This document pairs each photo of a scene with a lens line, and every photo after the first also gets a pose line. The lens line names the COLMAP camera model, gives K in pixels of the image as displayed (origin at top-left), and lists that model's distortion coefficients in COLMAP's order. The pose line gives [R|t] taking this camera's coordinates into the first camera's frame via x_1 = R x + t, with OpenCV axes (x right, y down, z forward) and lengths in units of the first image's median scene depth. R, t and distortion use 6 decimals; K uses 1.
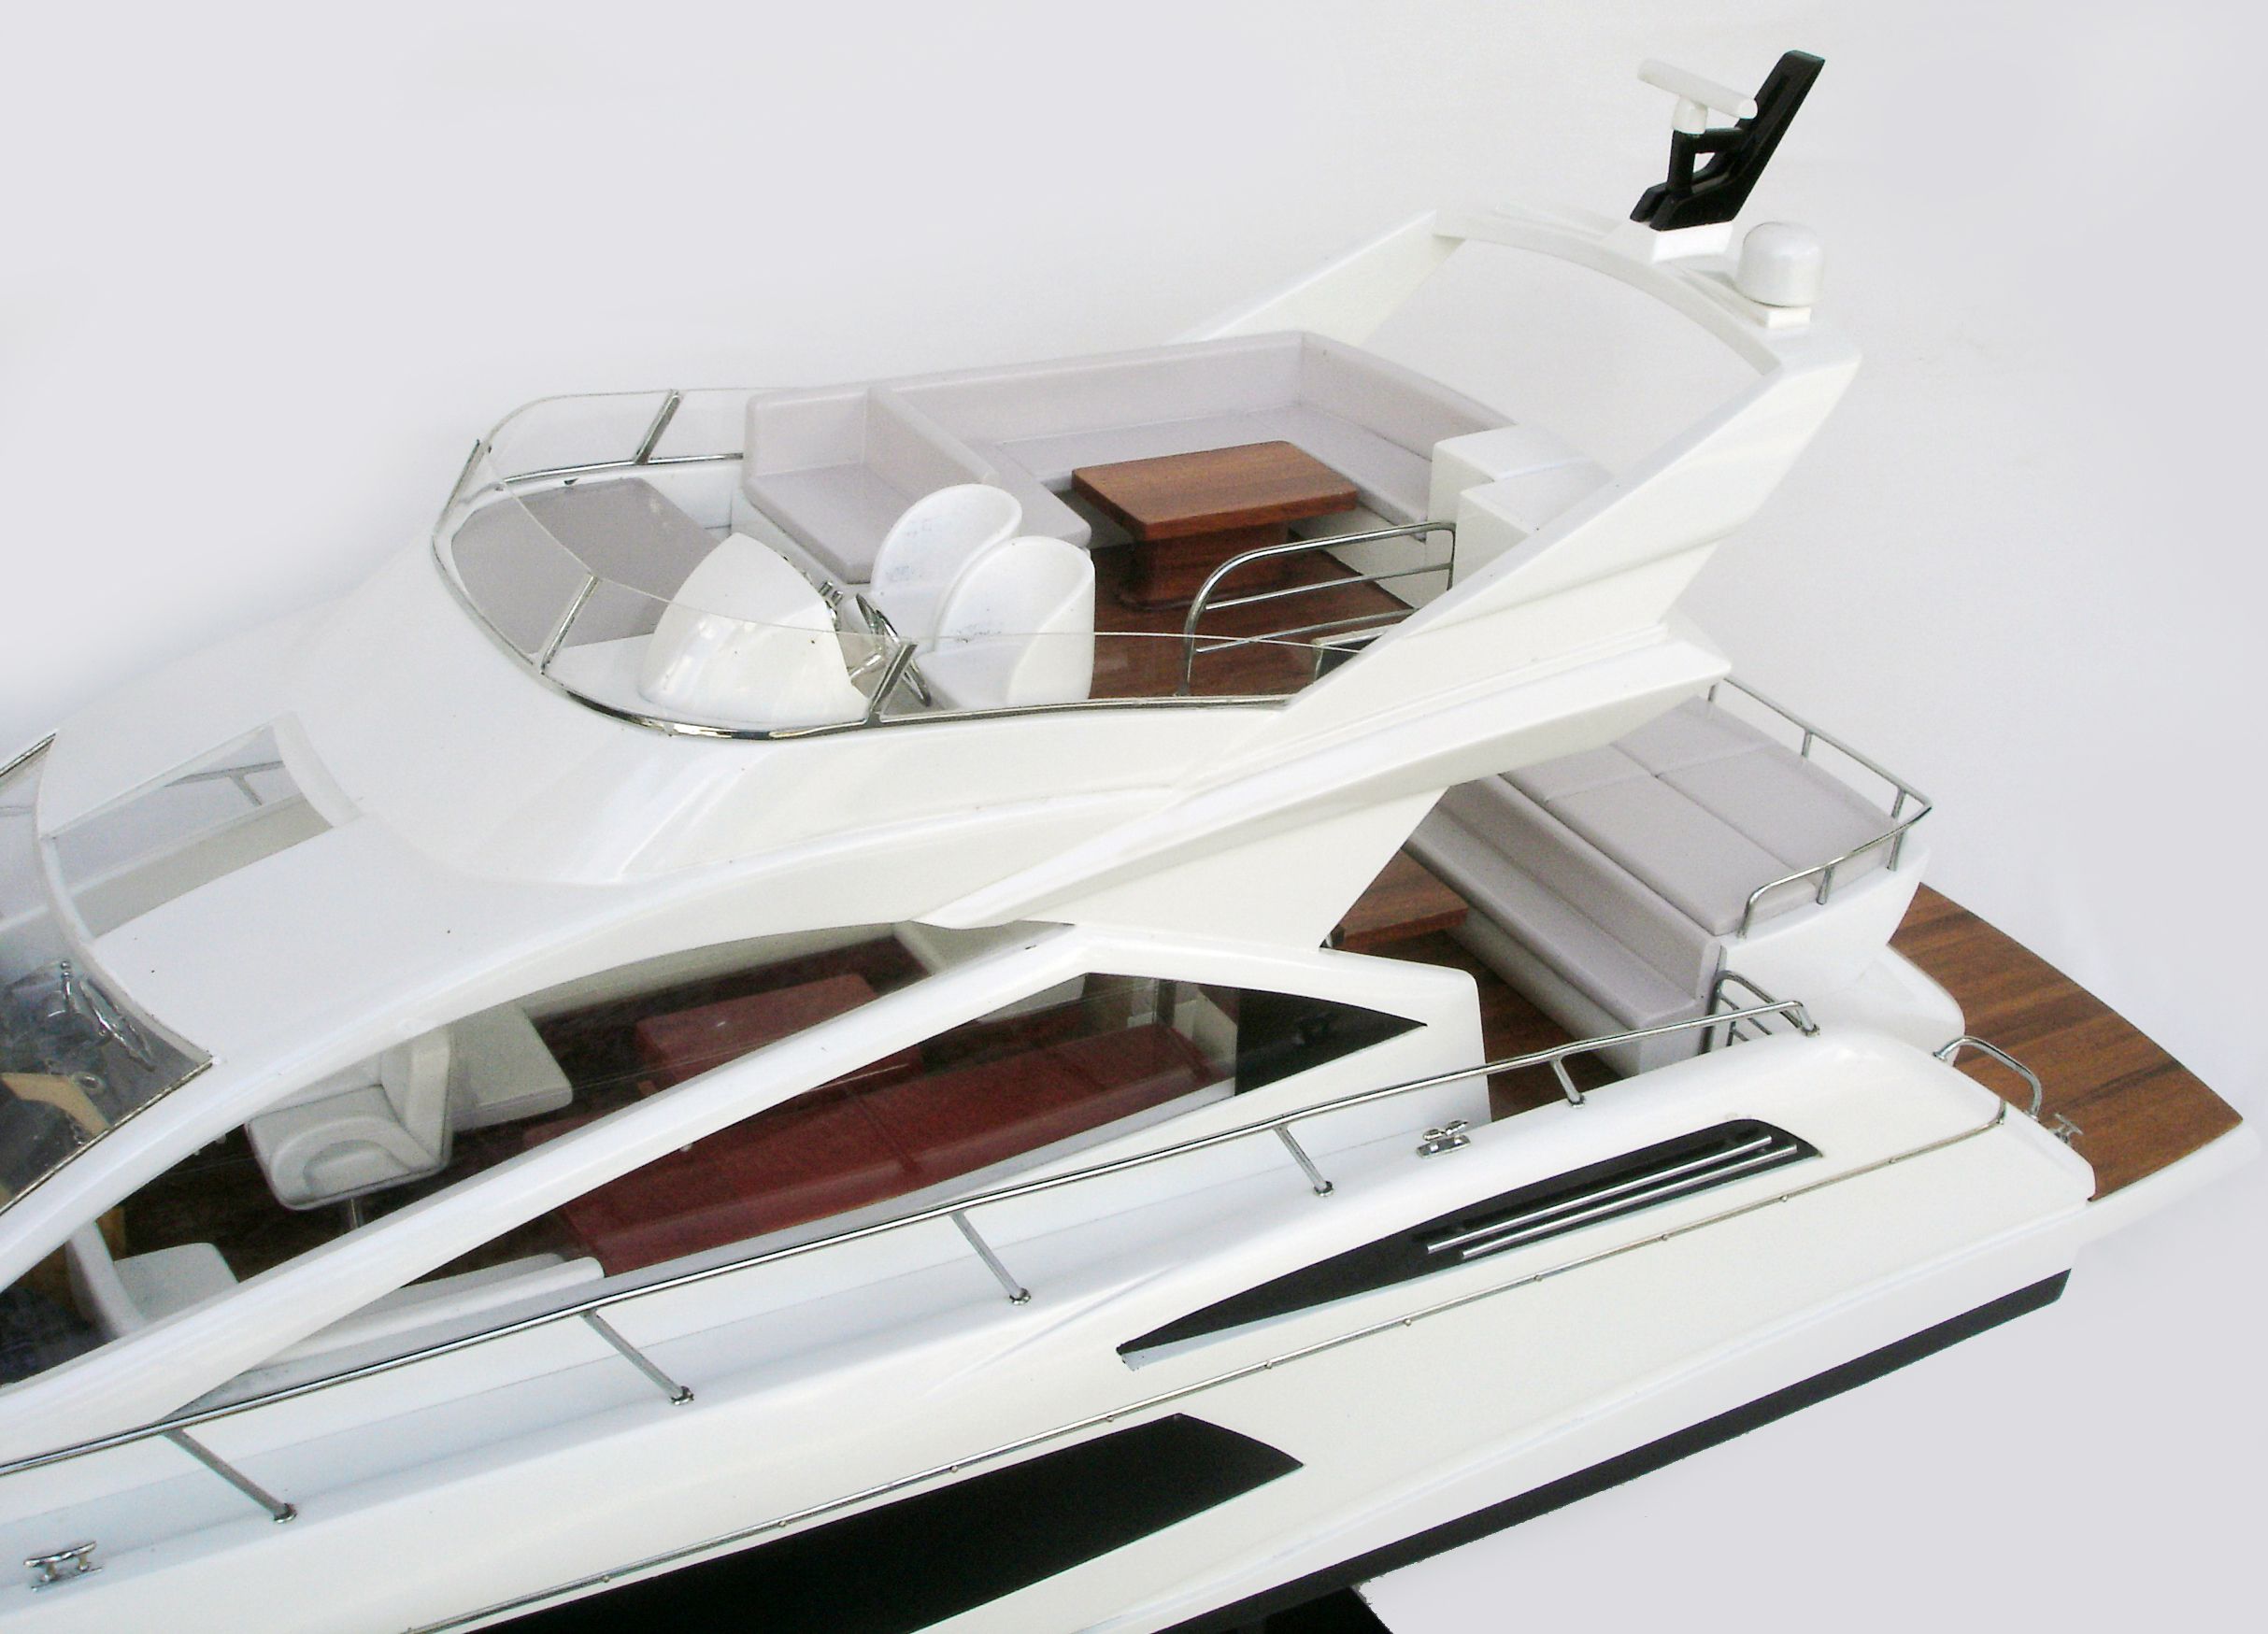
lens RADIAL K [[2573.2, 0, 1118.7], [0, 2573.2, 807.8], [0, 0, 1]] dist [-0.065372, 0.000000]
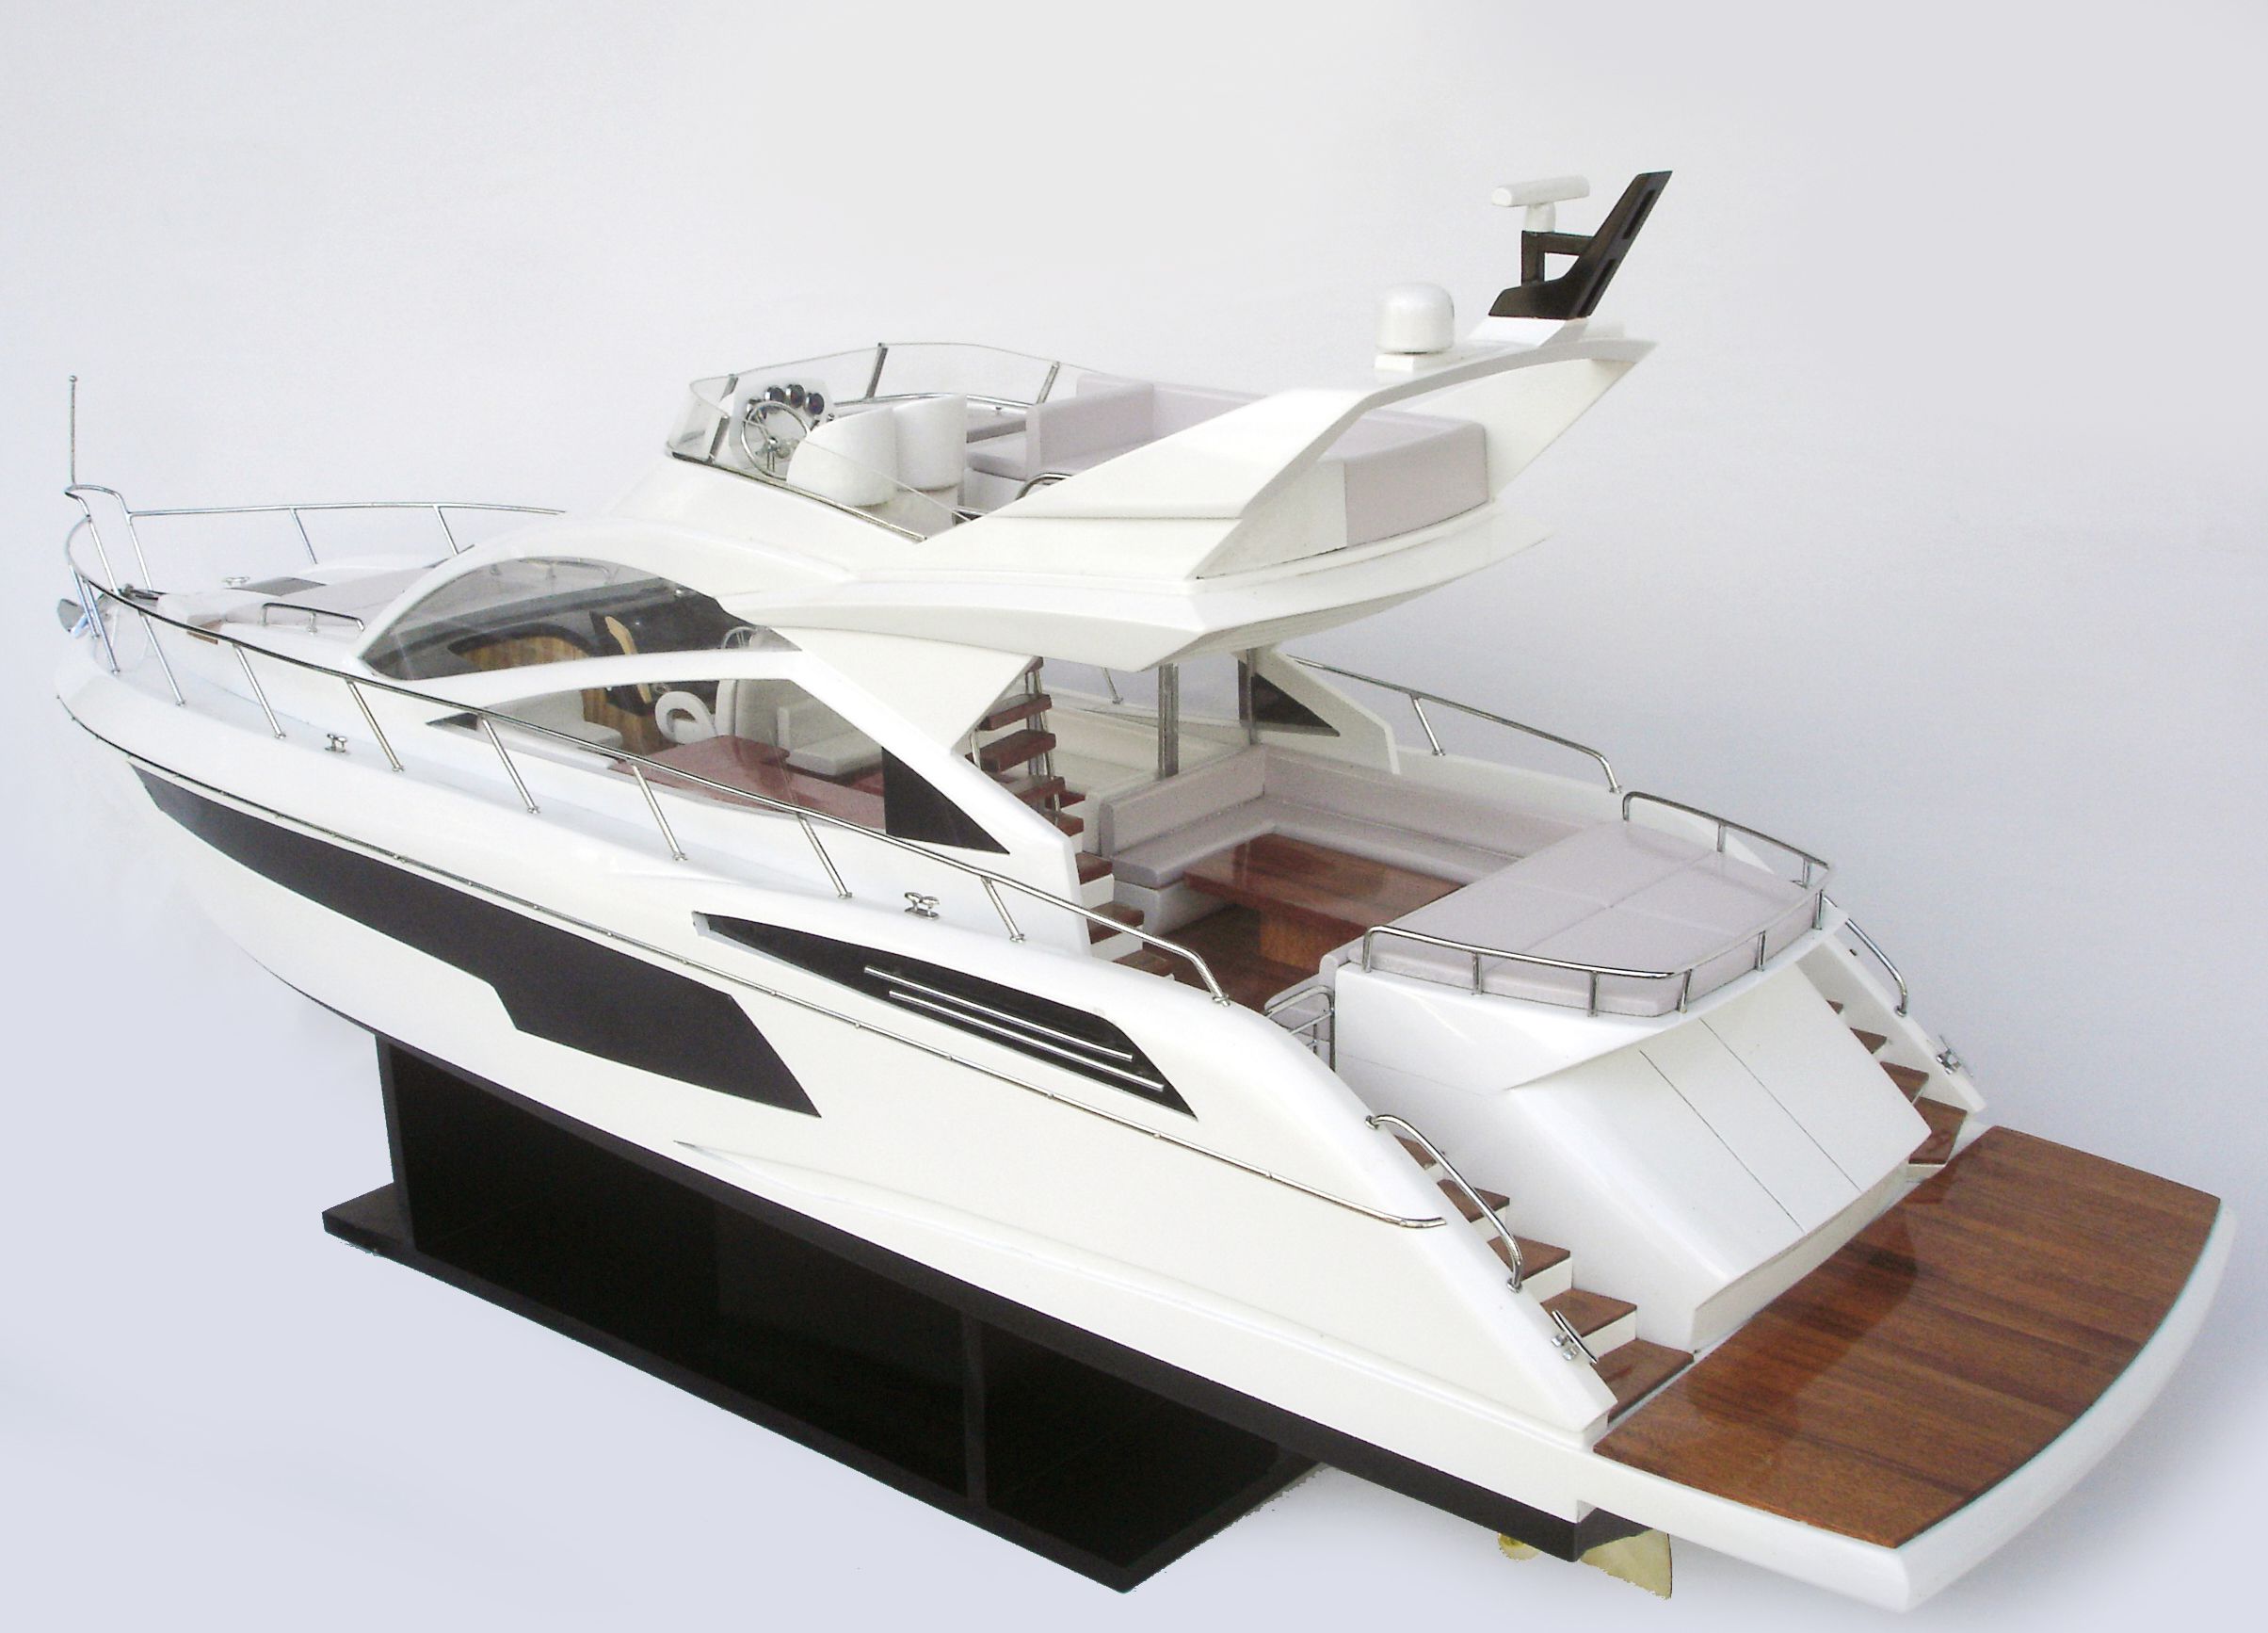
lens RADIAL K [[2573.9, 0, 1137.4], [0, 2573.9, 808.0], [0, 0, 1]] dist [-0.065372, 0.000000]
pose [[0.349885, 0.224018, -0.909613, 1.286421], [-0.415759, 0.907254, 0.063514, -0.042023], [0.839479, 0.355957, 0.410572, 0.523238]]
